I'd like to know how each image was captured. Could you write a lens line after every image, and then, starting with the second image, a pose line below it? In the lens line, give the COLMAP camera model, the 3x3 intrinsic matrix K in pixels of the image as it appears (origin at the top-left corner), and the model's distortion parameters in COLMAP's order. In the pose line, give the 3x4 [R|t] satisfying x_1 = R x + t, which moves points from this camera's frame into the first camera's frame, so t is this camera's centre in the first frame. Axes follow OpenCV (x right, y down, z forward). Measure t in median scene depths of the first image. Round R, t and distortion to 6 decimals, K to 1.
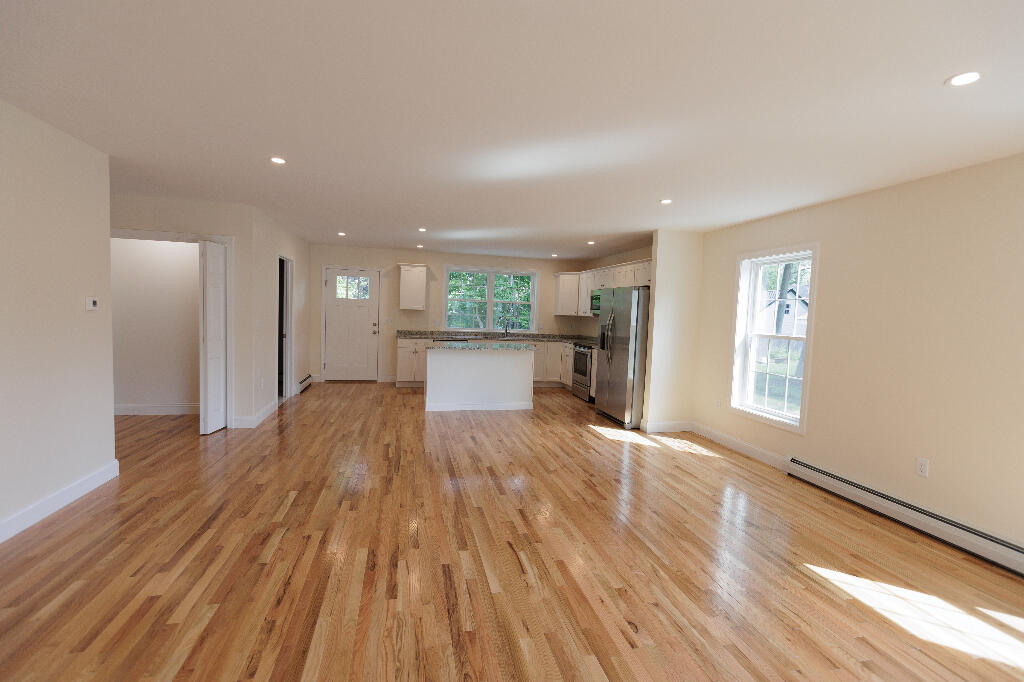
lens RADIAL K [[467.6, 0, 512.0], [0, 467.6, 341.0], [0, 0, 1]] dist [0.001082, 0.000203]
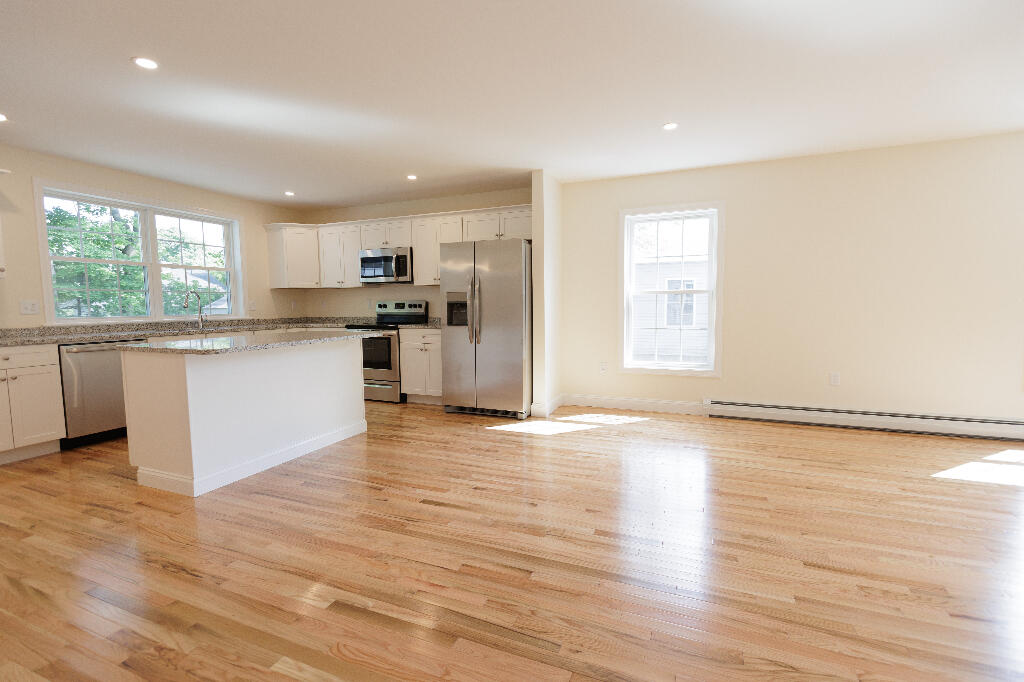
lens RADIAL K [[460.1, 0, 512.0], [0, 460.1, 341.0], [0, 0, 1]] dist [0.002053, 0.000052]
pose [[0.575654, -0.109398, 0.810342, -0.457530], [0.082977, 0.993710, 0.075207, -0.006119], [-0.813472, 0.023946, 0.581110, 0.659287]]
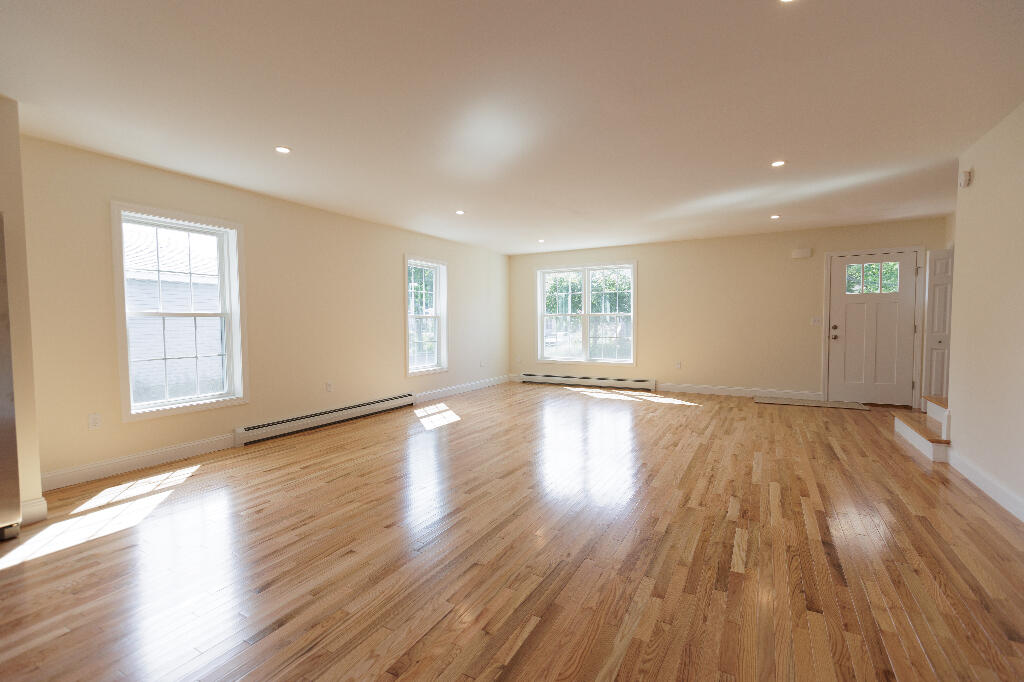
lens RADIAL K [[460.1, 0, 512.0], [0, 460.1, 341.0], [0, 0, 1]] dist [0.002053, 0.000052]
pose [[-0.749343, -0.059448, 0.659508, -0.456137], [0.021394, 0.993269, 0.113841, -0.042396], [-0.661836, 0.099416, -0.743027, 1.181405]]
